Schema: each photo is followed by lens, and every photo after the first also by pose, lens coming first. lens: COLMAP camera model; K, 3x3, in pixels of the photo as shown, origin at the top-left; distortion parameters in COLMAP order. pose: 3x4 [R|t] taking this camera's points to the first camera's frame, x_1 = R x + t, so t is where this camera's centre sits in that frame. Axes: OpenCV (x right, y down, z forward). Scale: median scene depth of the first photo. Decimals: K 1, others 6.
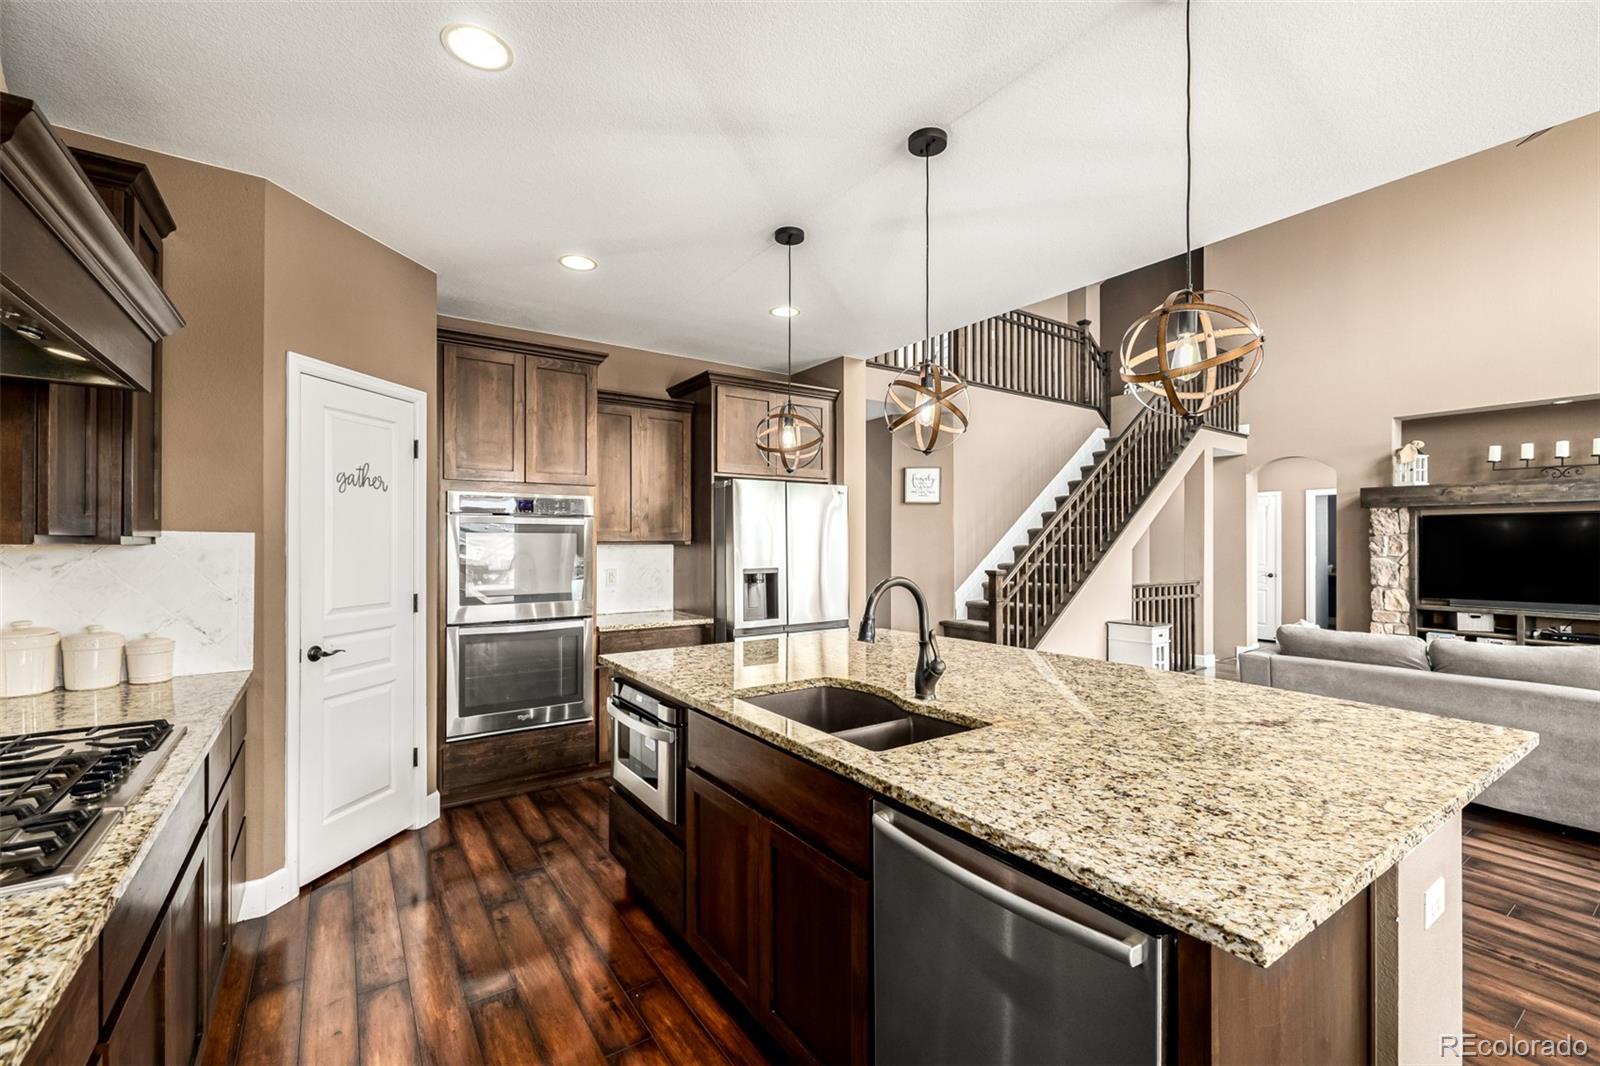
lens RADIAL K [[679.8, 0, 799.2], [0, 679.8, 537.7], [0, 0, 1]] dist [-0.001509, 0.000414]
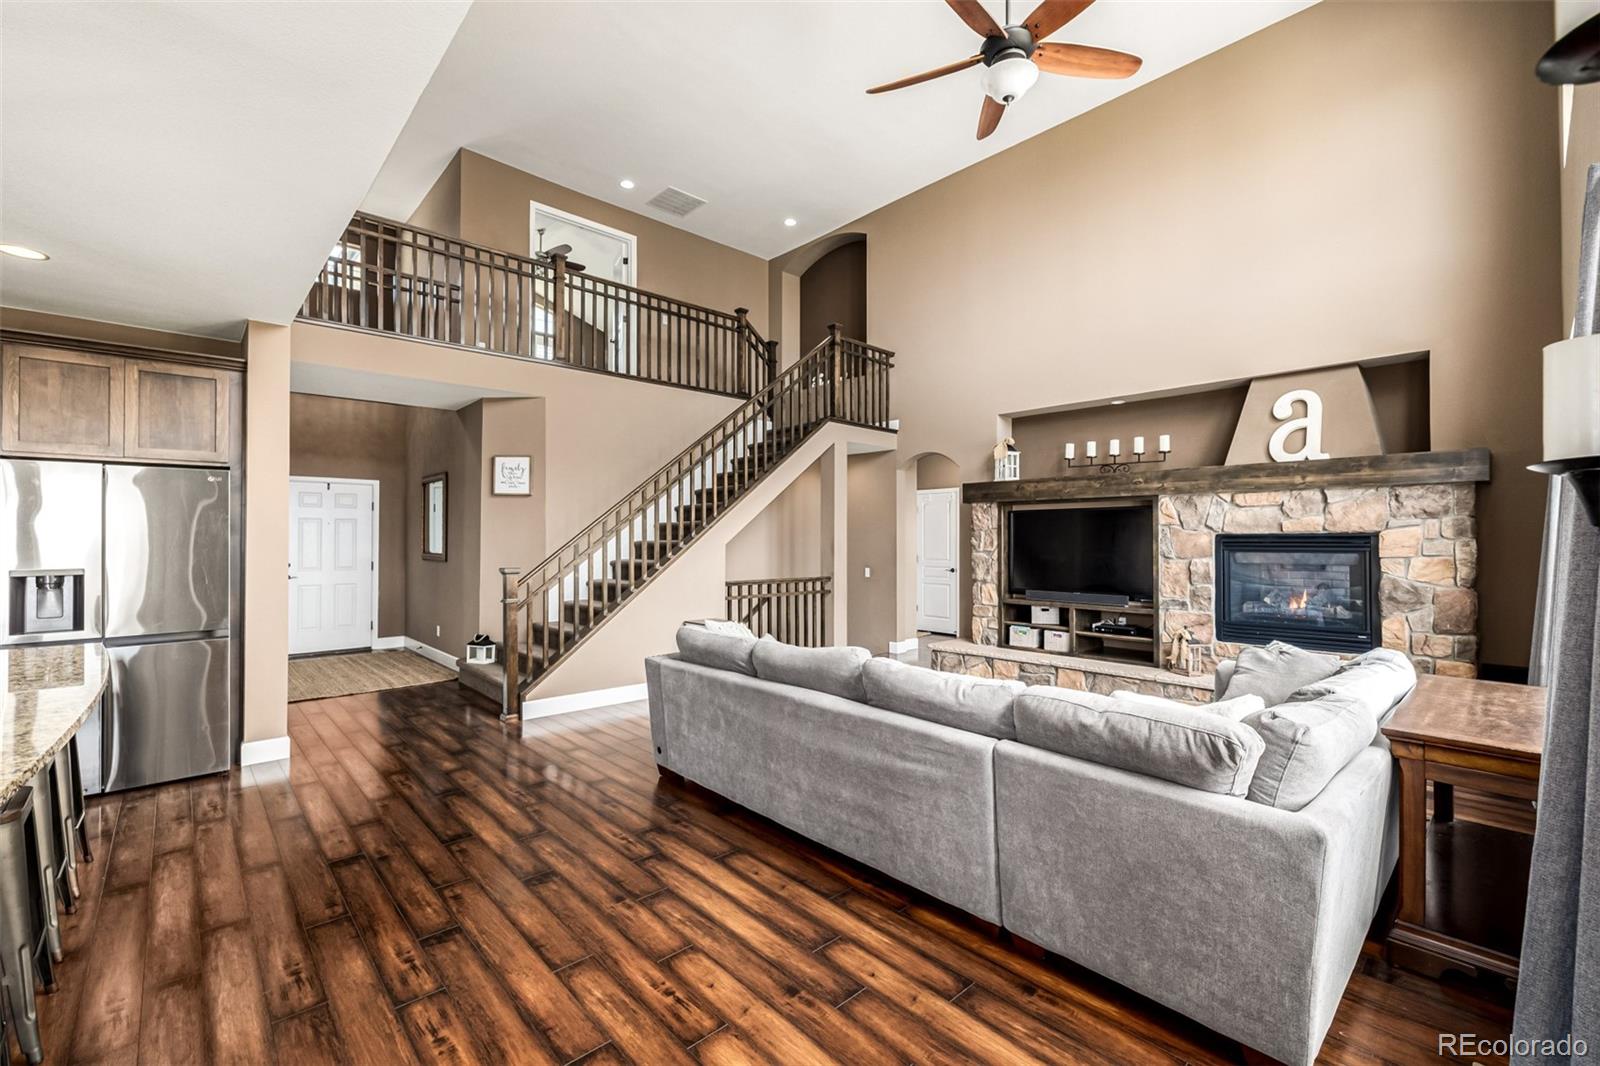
lens RADIAL K [[679.8, 0, 800.3], [0, 679.8, 530.7], [0, 0, 1]] dist [-0.001509, 0.000414]
pose [[0.989113, 0.000582, 0.147157, 0.450661], [0.000042, 0.999991, -0.004237, 0.001181], [-0.147159, 0.004197, 0.989104, 0.038205]]
